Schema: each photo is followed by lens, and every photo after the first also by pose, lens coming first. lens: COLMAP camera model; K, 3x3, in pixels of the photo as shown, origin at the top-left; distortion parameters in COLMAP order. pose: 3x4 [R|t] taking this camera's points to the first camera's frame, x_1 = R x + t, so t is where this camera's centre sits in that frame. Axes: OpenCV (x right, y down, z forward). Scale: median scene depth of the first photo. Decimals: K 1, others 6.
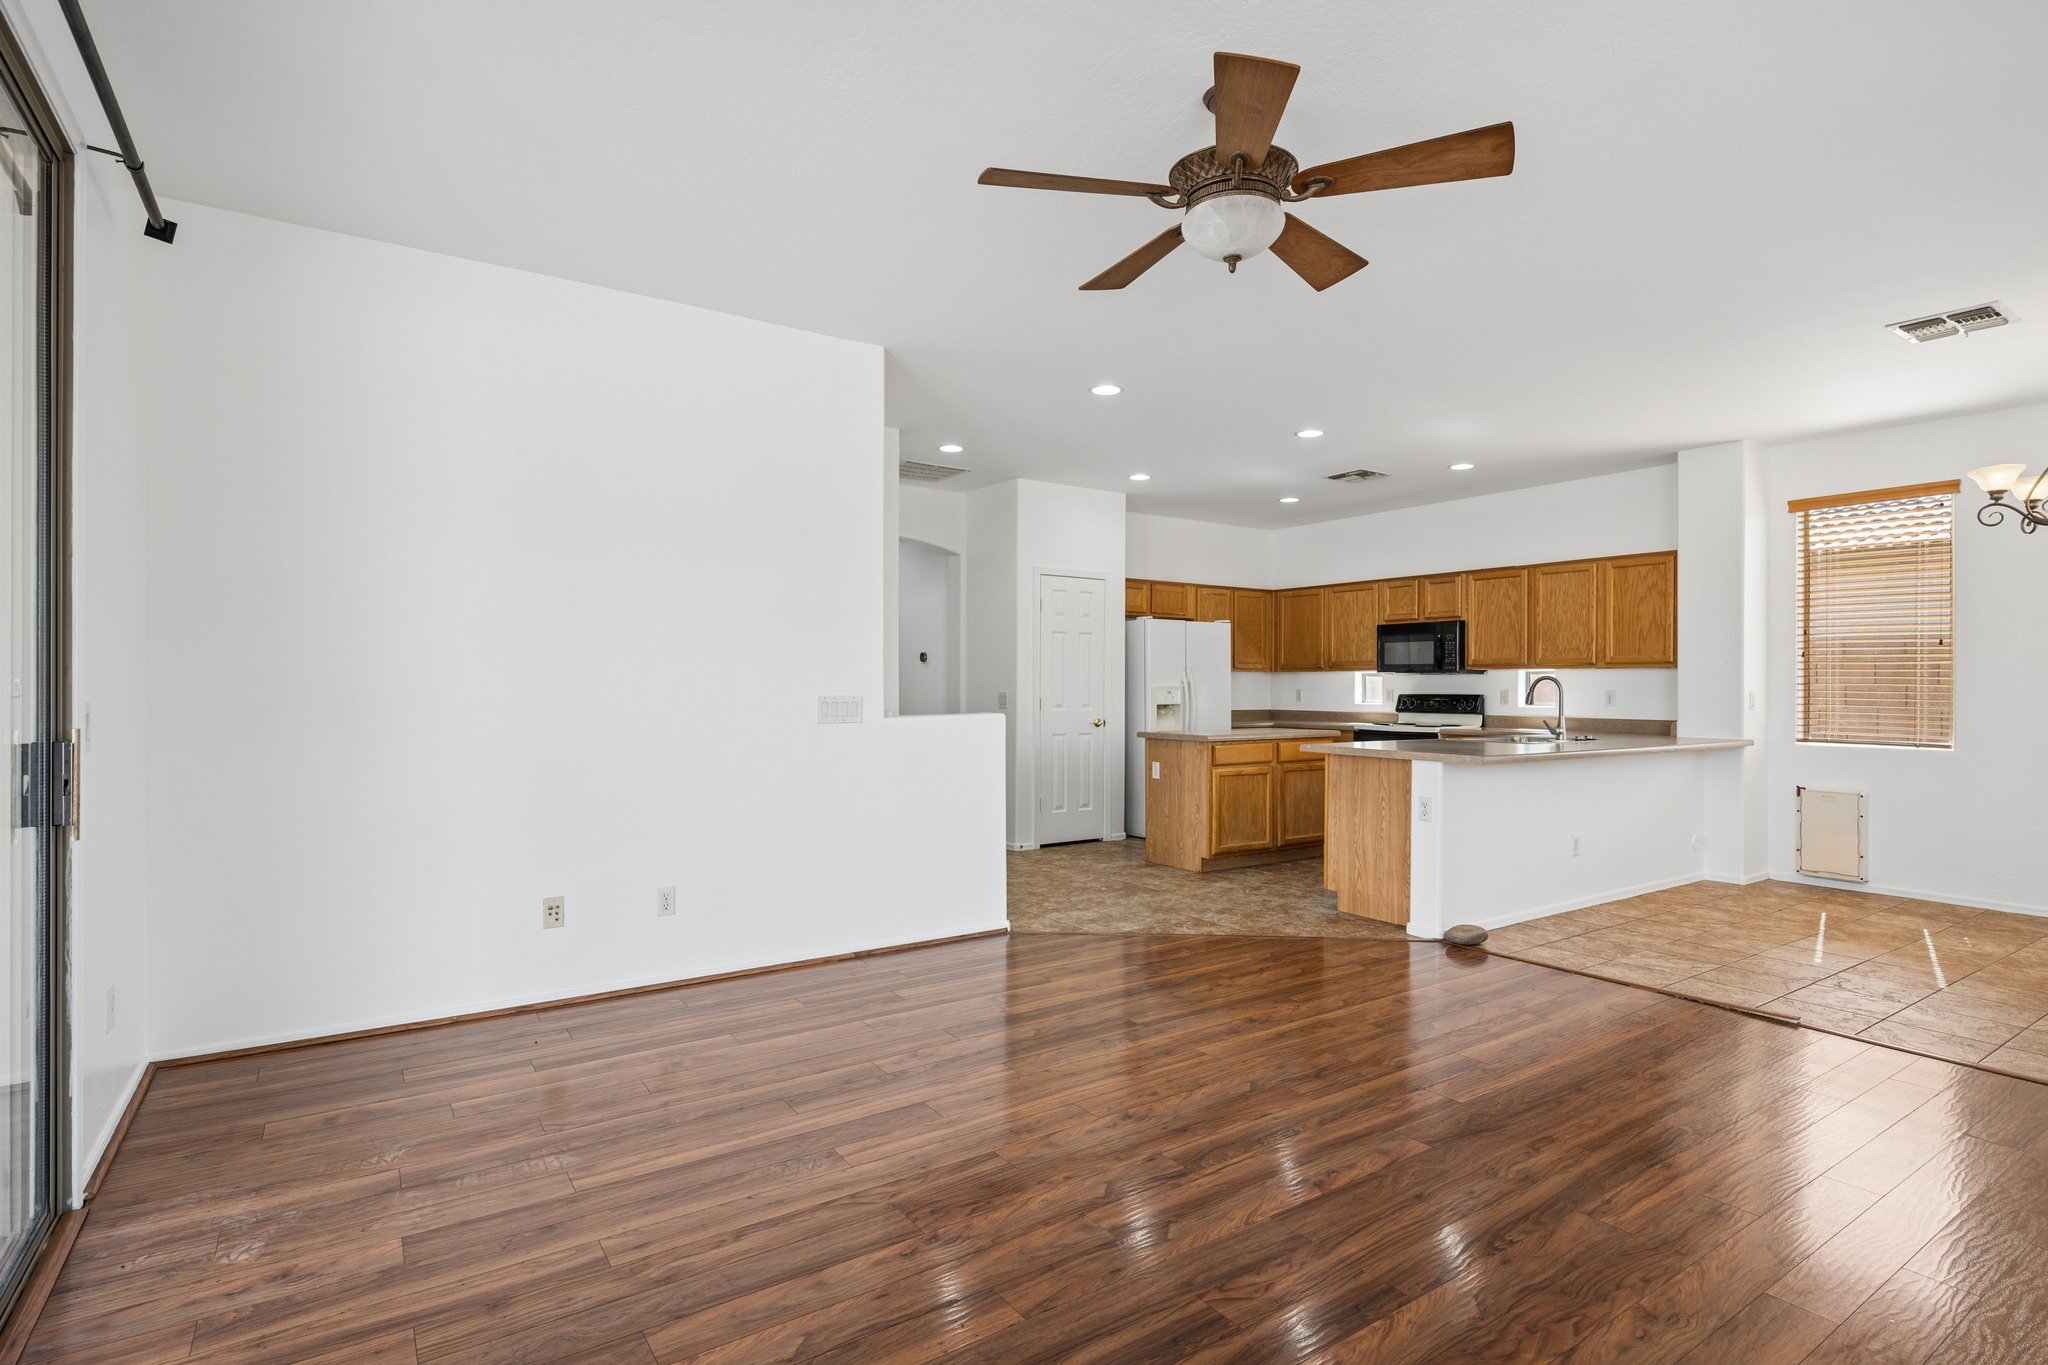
lens RADIAL K [[1015.9, 0, 1036.7], [0, 1015.9, 686.8], [0, 0, 1]] dist [-0.000736, 0.002693]
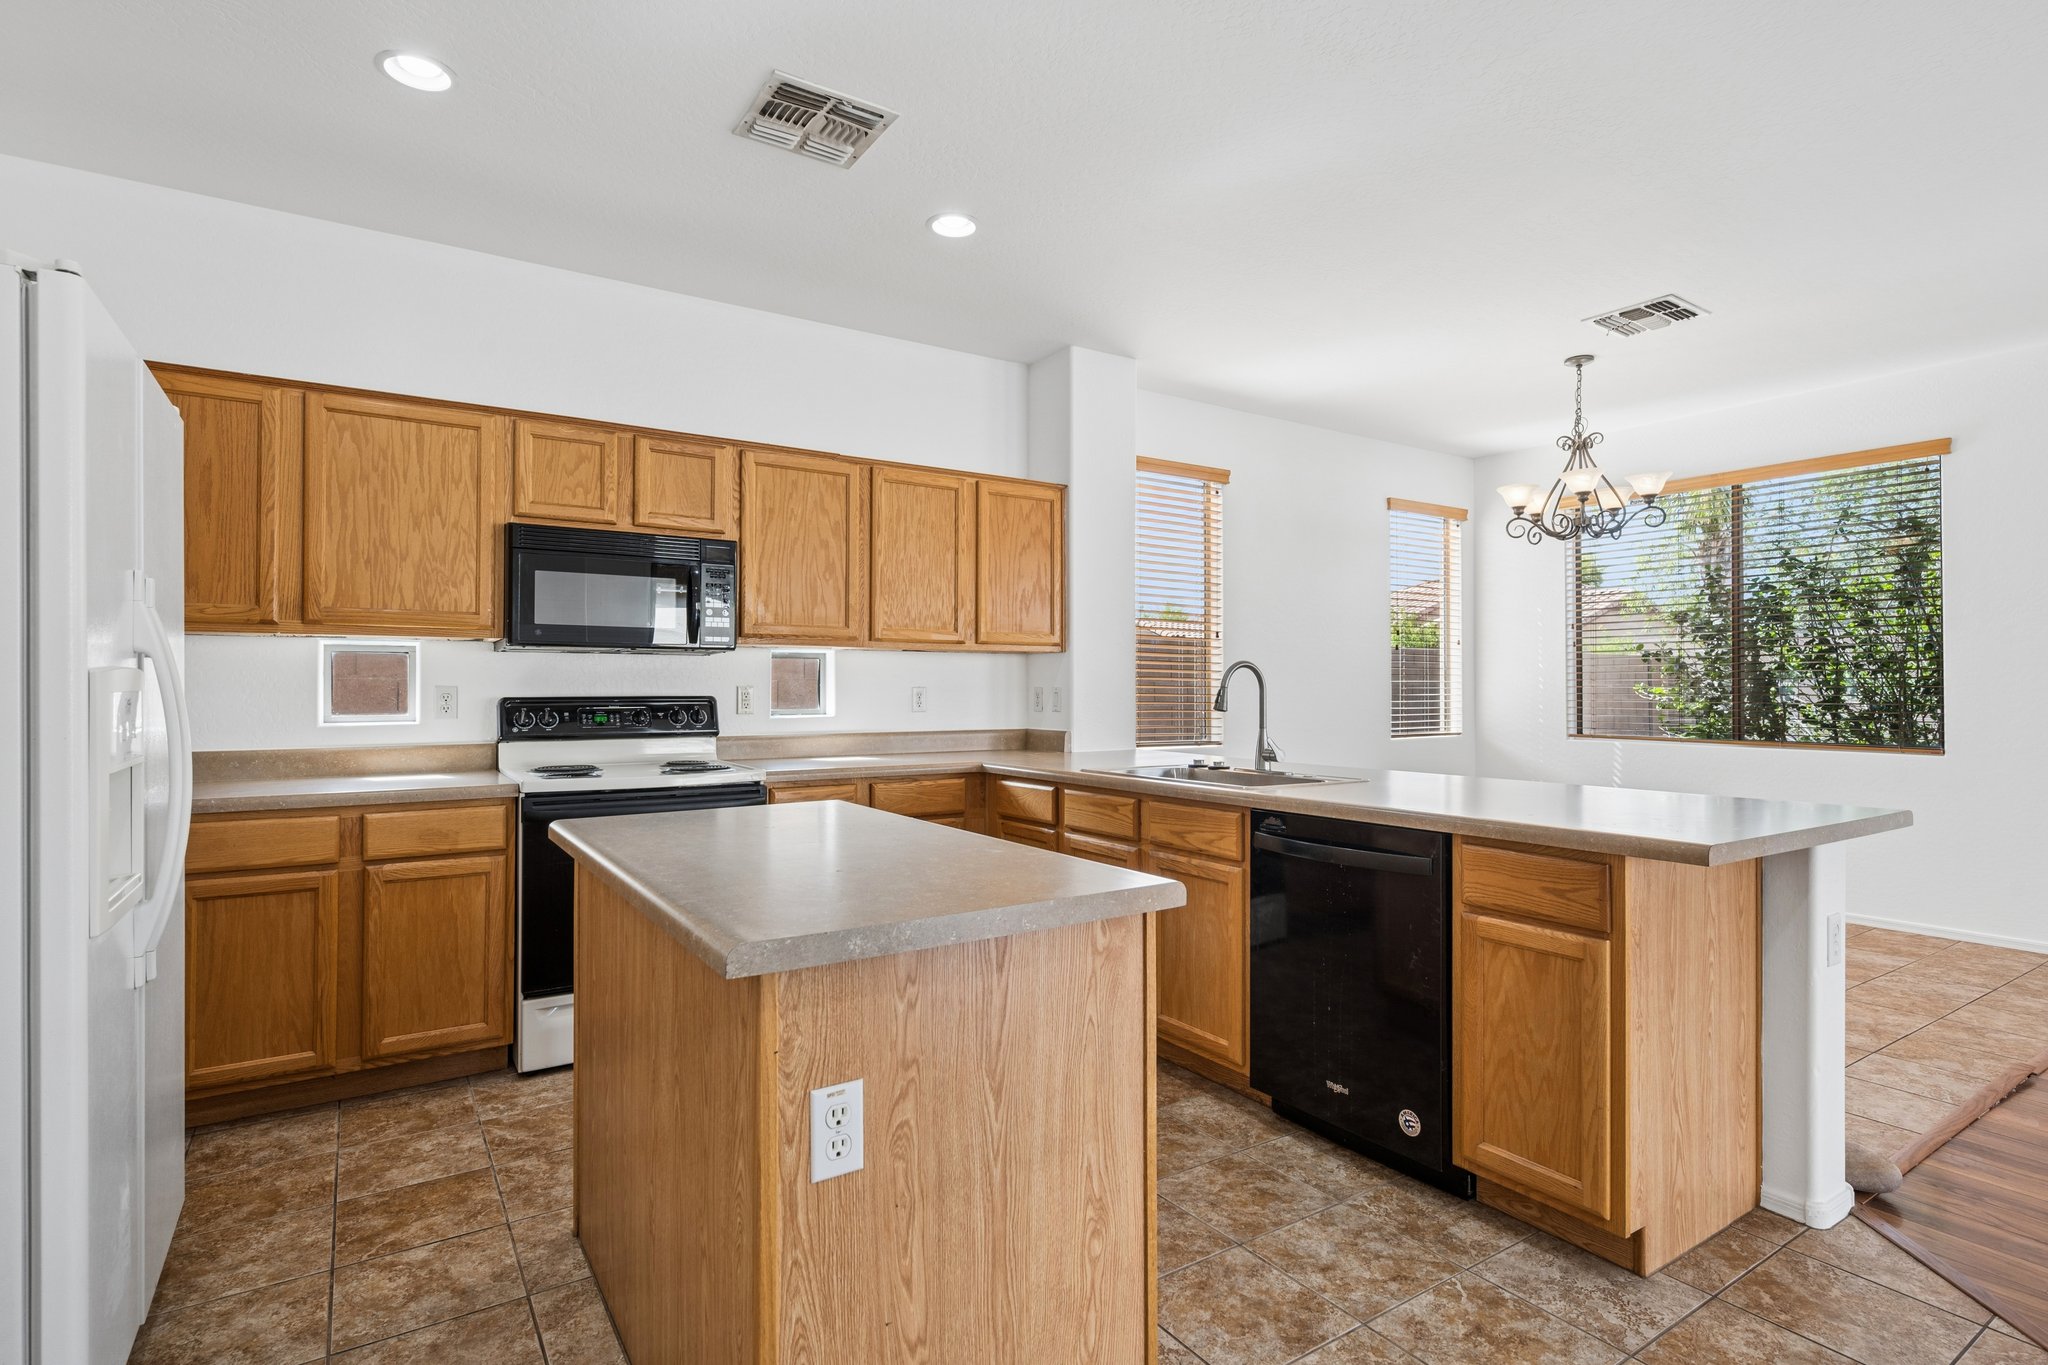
lens RADIAL K [[1015.9, 0, 1028.4], [0, 1015.9, 675.7], [0, 0, 1]] dist [-0.000736, 0.002693]
pose [[0.021137, 0.007753, 0.999747, -0.065251], [-0.000024, 0.999970, -0.007754, 0.001925], [-0.999777, 0.000140, 0.021137, 0.953829]]
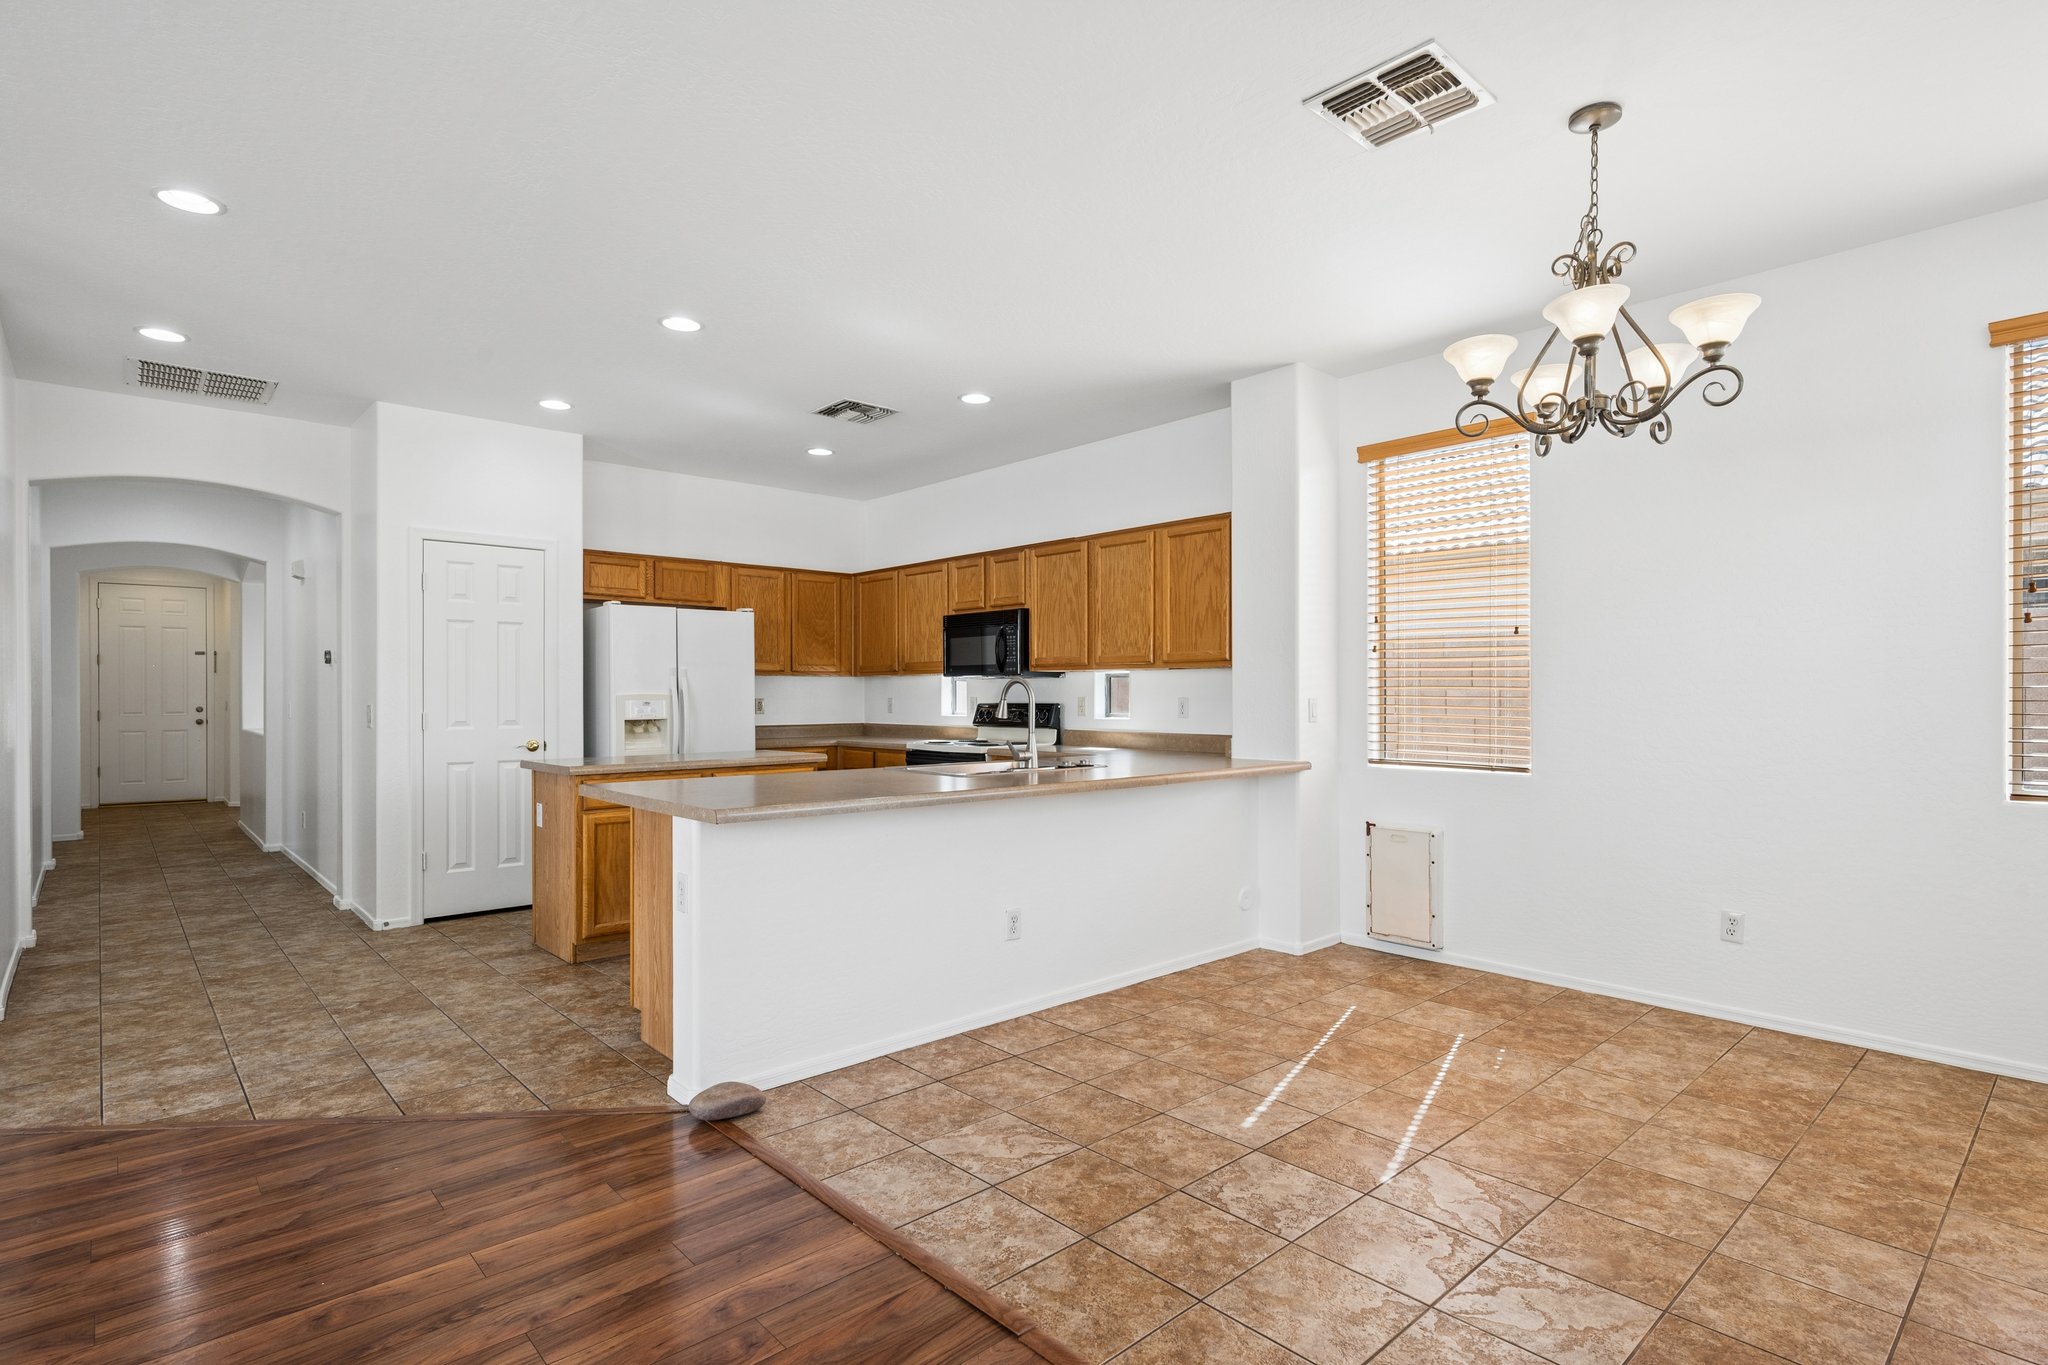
lens RADIAL K [[1015.9, 0, 1035.3], [0, 1015.9, 693.5], [0, 0, 1]] dist [-0.000736, 0.002693]
pose [[0.990391, -0.006135, 0.138159, 0.357709], [0.006363, 0.999979, -0.001210, 0.001059], [-0.138149, 0.002078, 0.990409, 0.253168]]
